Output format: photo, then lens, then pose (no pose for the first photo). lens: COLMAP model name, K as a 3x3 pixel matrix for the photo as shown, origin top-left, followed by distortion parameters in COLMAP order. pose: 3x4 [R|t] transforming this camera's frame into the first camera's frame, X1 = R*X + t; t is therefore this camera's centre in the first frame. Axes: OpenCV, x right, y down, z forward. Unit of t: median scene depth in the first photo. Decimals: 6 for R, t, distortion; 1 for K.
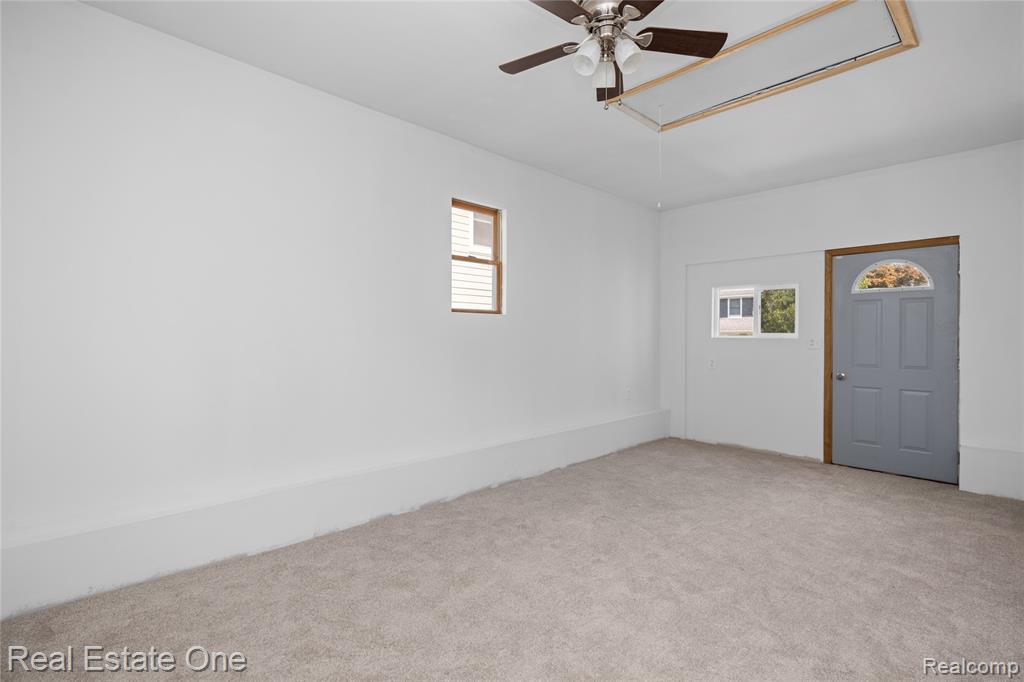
lens RADIAL K [[481.9, 0, 515.3], [0, 481.9, 336.5], [0, 0, 1]] dist [-0.004889, -0.000327]
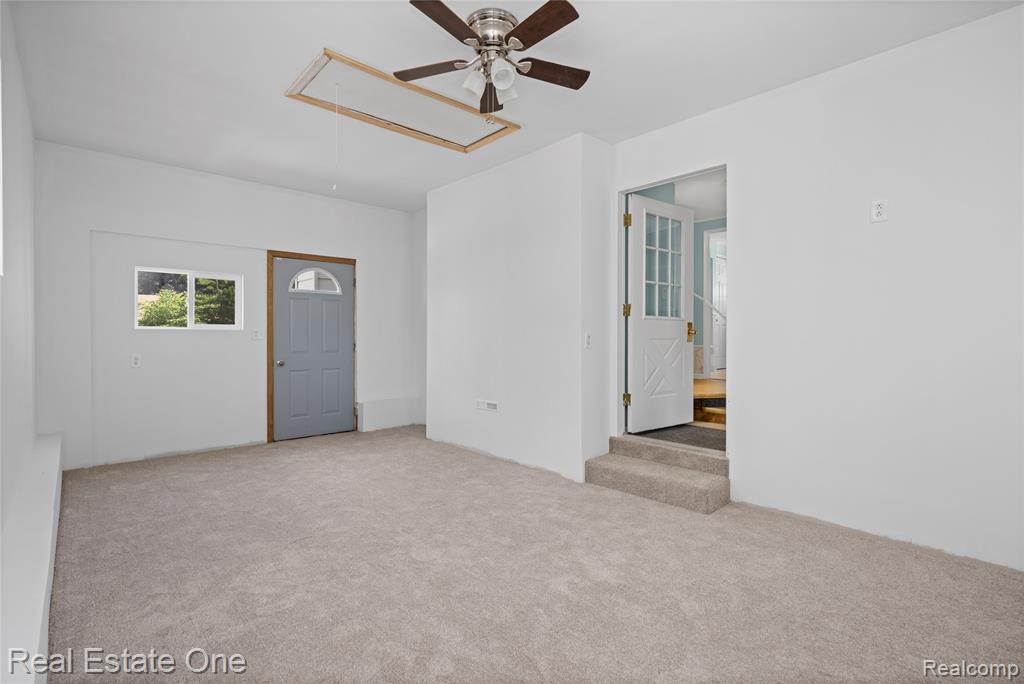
lens RADIAL K [[465.4, 0, 515.1], [0, 465.4, 341.0], [0, 0, 1]] dist [-0.016042, 0.000723]
pose [[0.020971, -0.018664, 0.999606, -0.416008], [0.000611, 0.999826, 0.018656, 0.009915], [-0.999780, 0.000220, 0.020979, 0.421861]]
